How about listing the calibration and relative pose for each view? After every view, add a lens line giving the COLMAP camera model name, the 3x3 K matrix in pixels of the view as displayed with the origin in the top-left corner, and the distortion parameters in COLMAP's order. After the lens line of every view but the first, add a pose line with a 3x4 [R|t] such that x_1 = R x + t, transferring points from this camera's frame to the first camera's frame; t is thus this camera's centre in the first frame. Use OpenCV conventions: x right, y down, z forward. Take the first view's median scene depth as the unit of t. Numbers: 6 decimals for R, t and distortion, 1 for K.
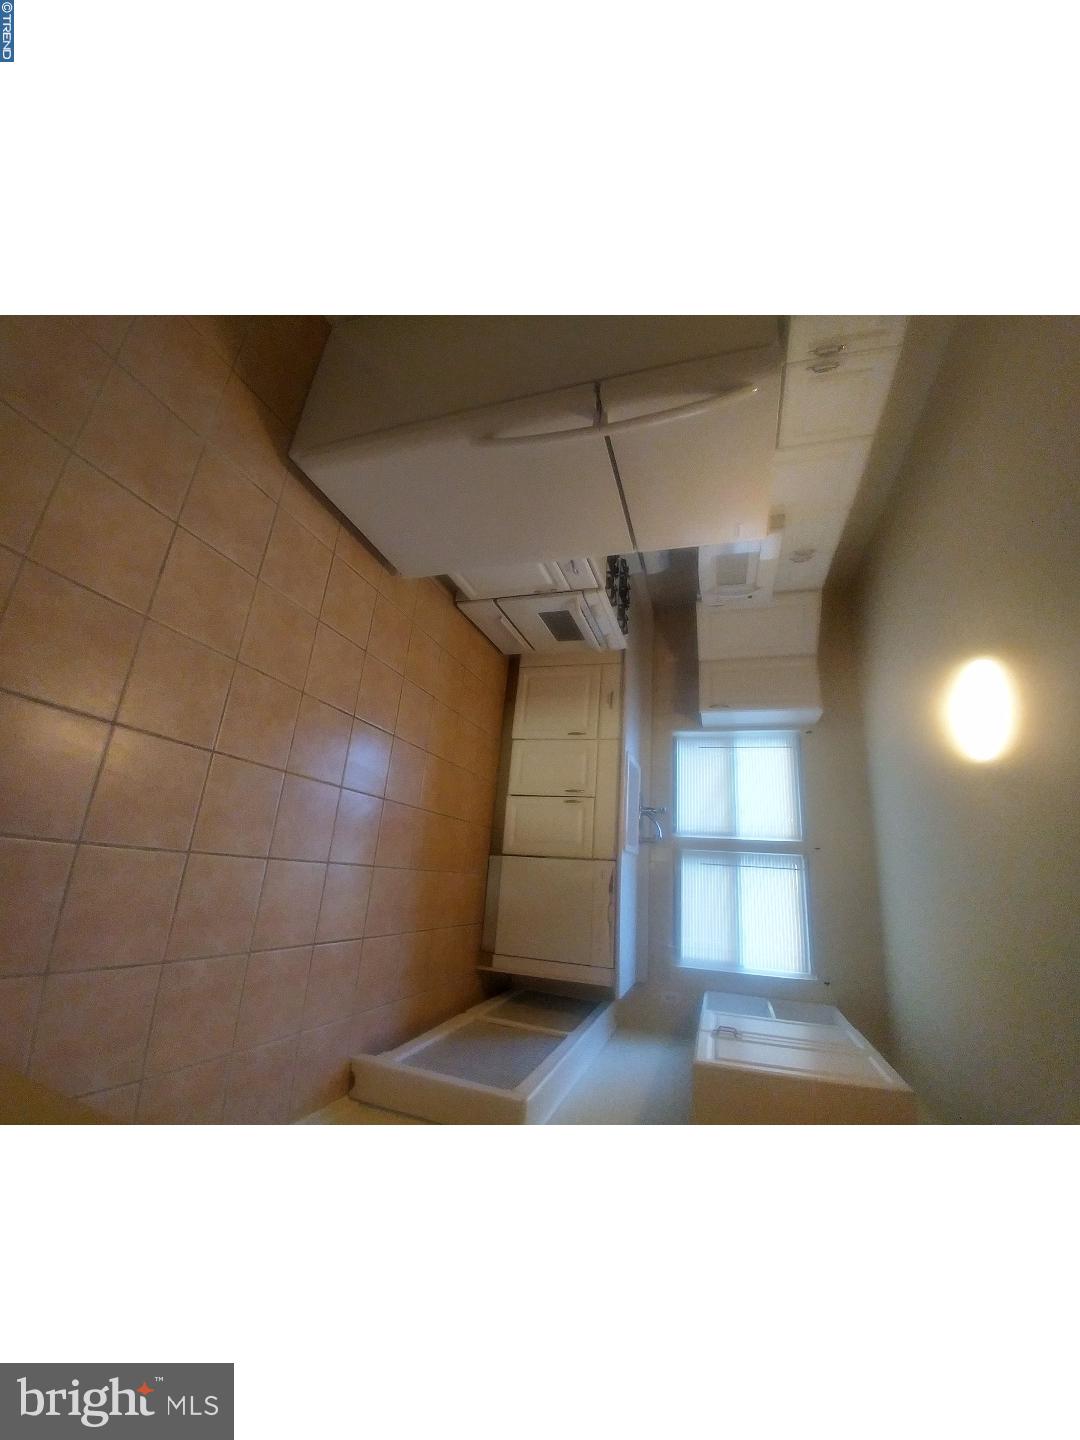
lens RADIAL K [[556.1, 0, 562.1], [0, 556.1, 719.7], [0, 0, 1]] dist [-0.000794, -0.000121]
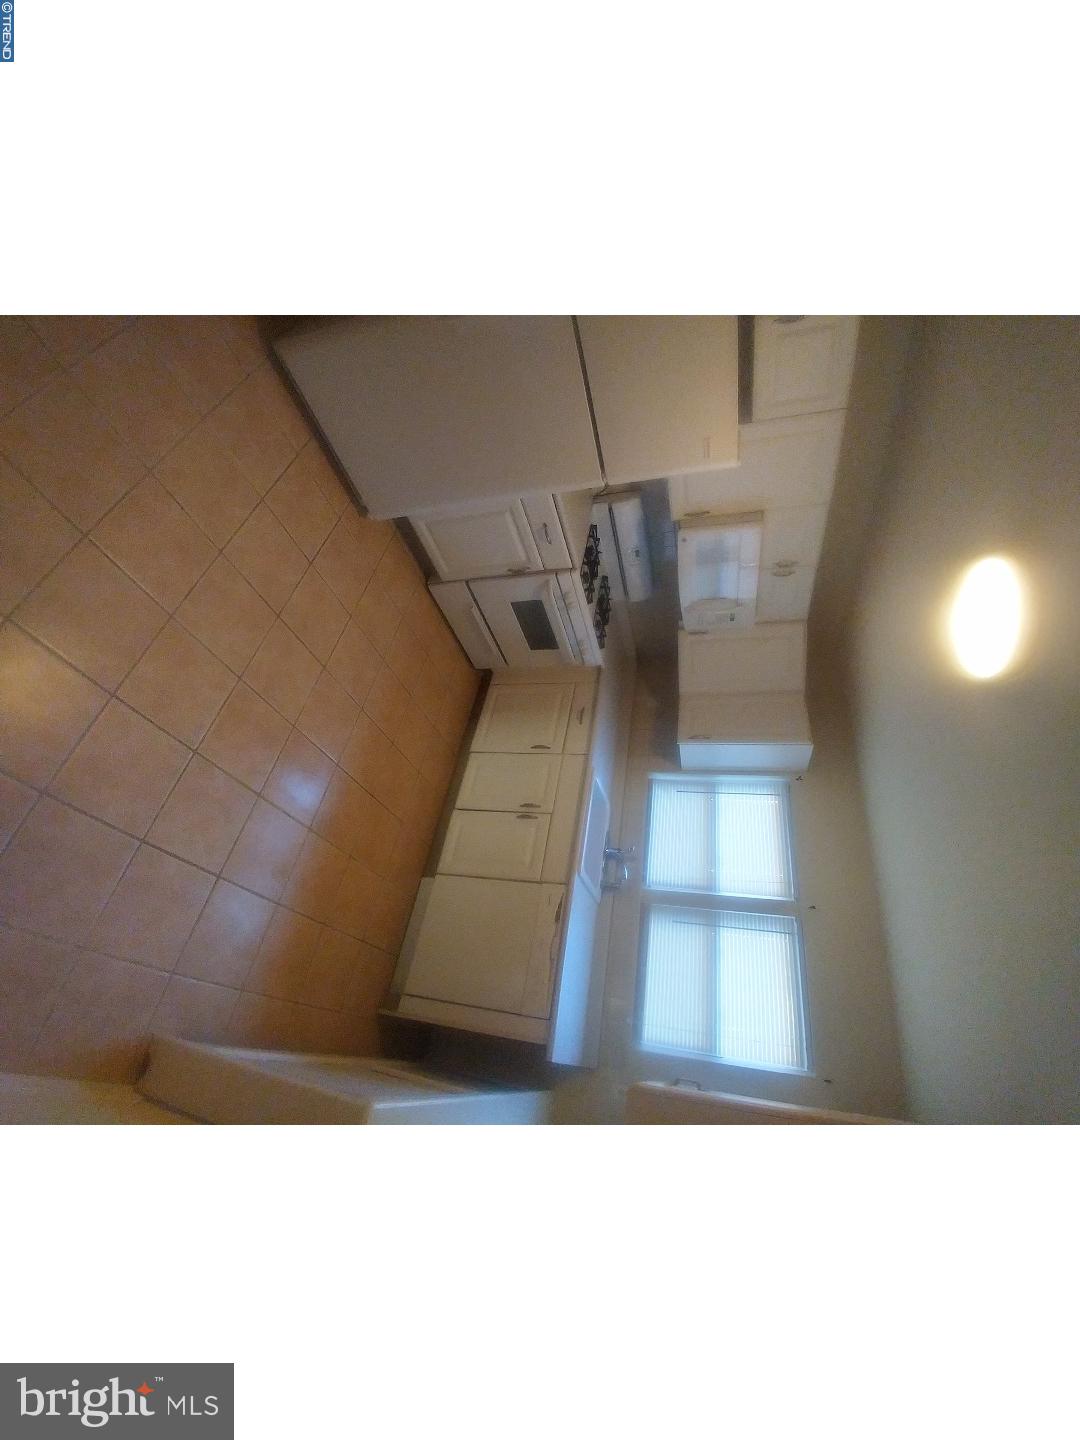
lens RADIAL K [[556.1, 0, 562.1], [0, 556.1, 719.7], [0, 0, 1]] dist [-0.000794, -0.000121]
pose [[0.995047, 0.097432, -0.019723, 0.075958], [-0.098933, 0.951243, -0.292146, 0.245514], [-0.009703, 0.292650, 0.956170, 0.123769]]
